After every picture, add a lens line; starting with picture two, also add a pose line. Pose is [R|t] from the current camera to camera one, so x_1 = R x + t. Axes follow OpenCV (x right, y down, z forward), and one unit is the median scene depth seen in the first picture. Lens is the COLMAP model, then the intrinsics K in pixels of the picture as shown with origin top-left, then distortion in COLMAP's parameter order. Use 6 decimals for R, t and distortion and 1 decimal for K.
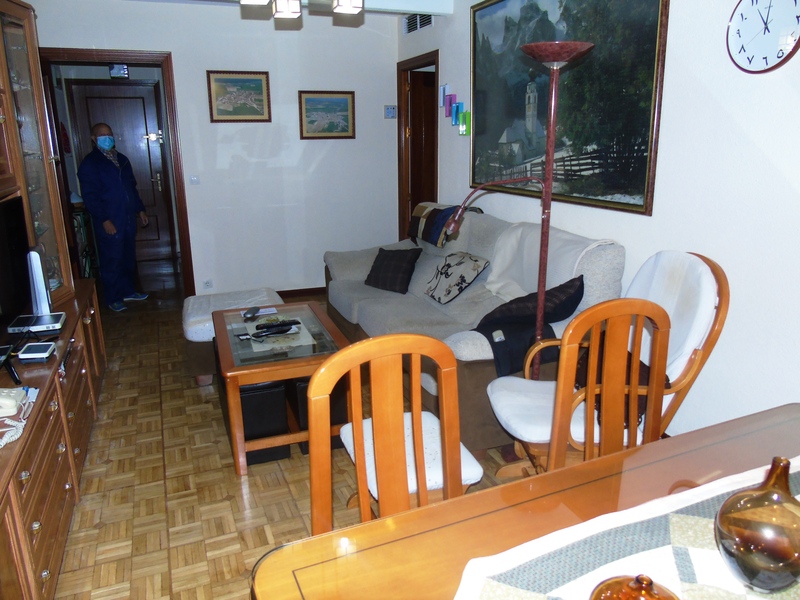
lens RADIAL K [[592.7, 0, 400.0], [0, 592.7, 300.0], [0, 0, 1]] dist [-0.033076, 0.008524]
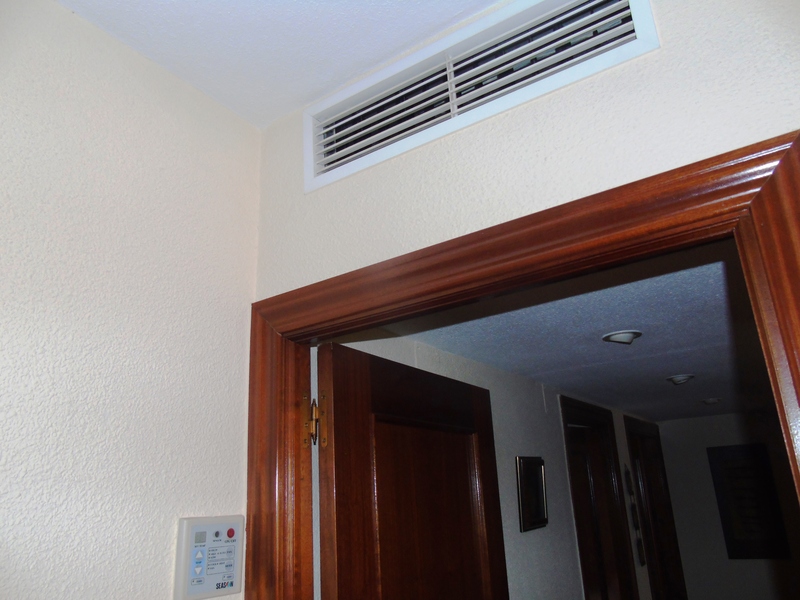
lens RADIAL K [[592.7, 0, 400.0], [0, 592.7, 300.0], [0, 0, 1]] dist [-0.033076, 0.008524]
pose [[0.820591, 0.144184, 0.553029, -0.136107], [0.198497, 0.835512, -0.512366, -0.510613], [-0.535937, 0.530218, 0.656994, 1.482171]]
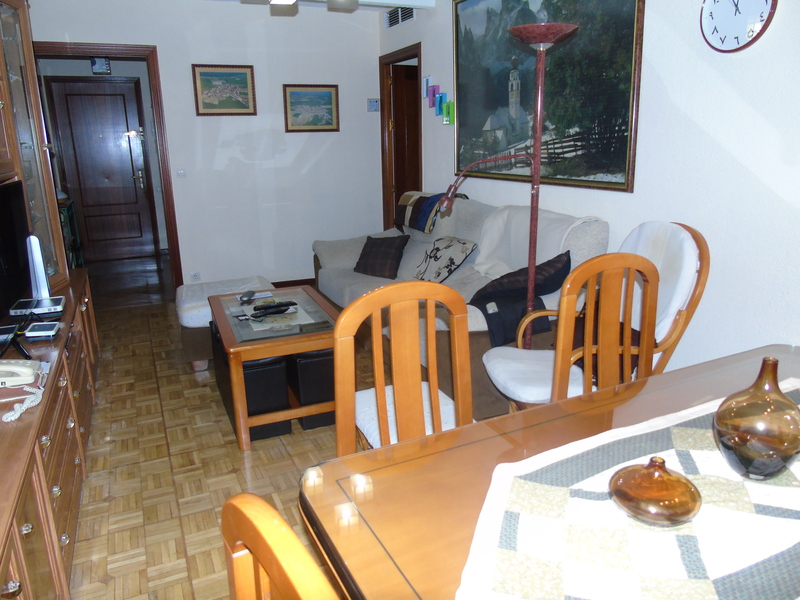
lens RADIAL K [[592.7, 0, 400.0], [0, 592.7, 300.0], [0, 0, 1]] dist [-0.033076, 0.008524]
pose [[0.999018, -0.020620, 0.039205, -0.031175], [0.020809, 0.999774, -0.004406, 0.041679], [-0.039105, 0.005218, 0.999221, -0.031436]]
